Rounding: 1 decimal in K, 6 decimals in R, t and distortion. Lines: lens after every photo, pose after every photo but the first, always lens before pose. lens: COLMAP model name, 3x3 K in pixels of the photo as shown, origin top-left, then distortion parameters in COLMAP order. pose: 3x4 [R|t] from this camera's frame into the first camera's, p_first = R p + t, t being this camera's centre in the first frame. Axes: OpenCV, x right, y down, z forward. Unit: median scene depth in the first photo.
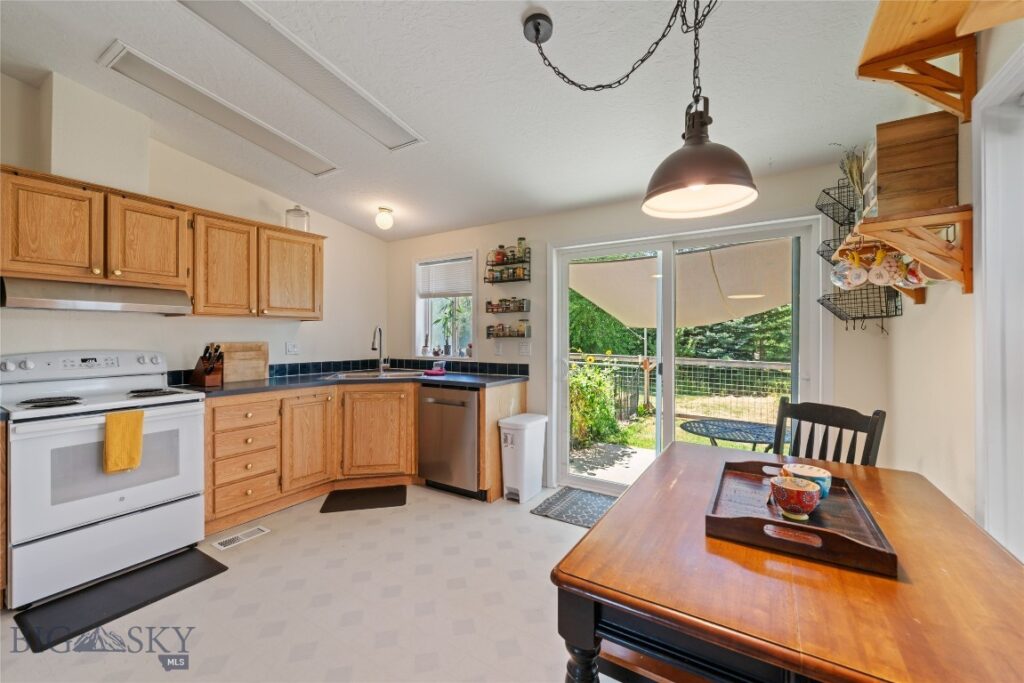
lens RADIAL K [[407.3, 0, 512.8], [0, 407.3, 335.8], [0, 0, 1]] dist [-0.000281, -0.000029]
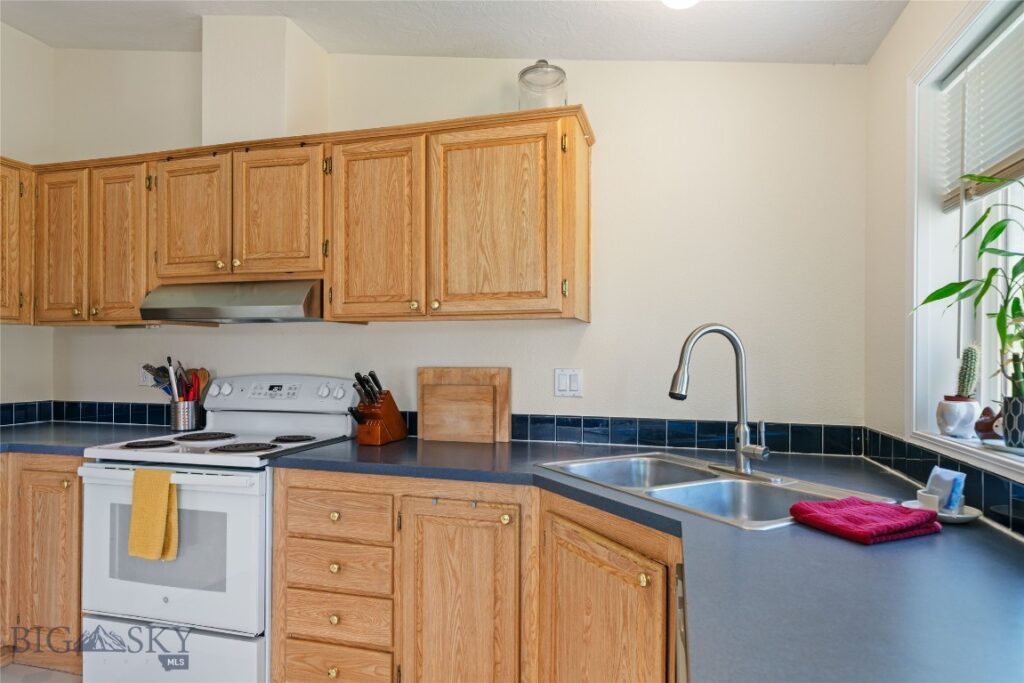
lens RADIAL K [[581.0, 0, 513.2], [0, 581.0, 356.4], [0, 0, 1]] dist [0.002334, 0.000279]
pose [[0.285539, 0.001141, -0.958366, 0.079245], [-0.003541, 0.999994, 0.000136, 0.000870], [0.958361, 0.003355, 0.285541, 0.901307]]
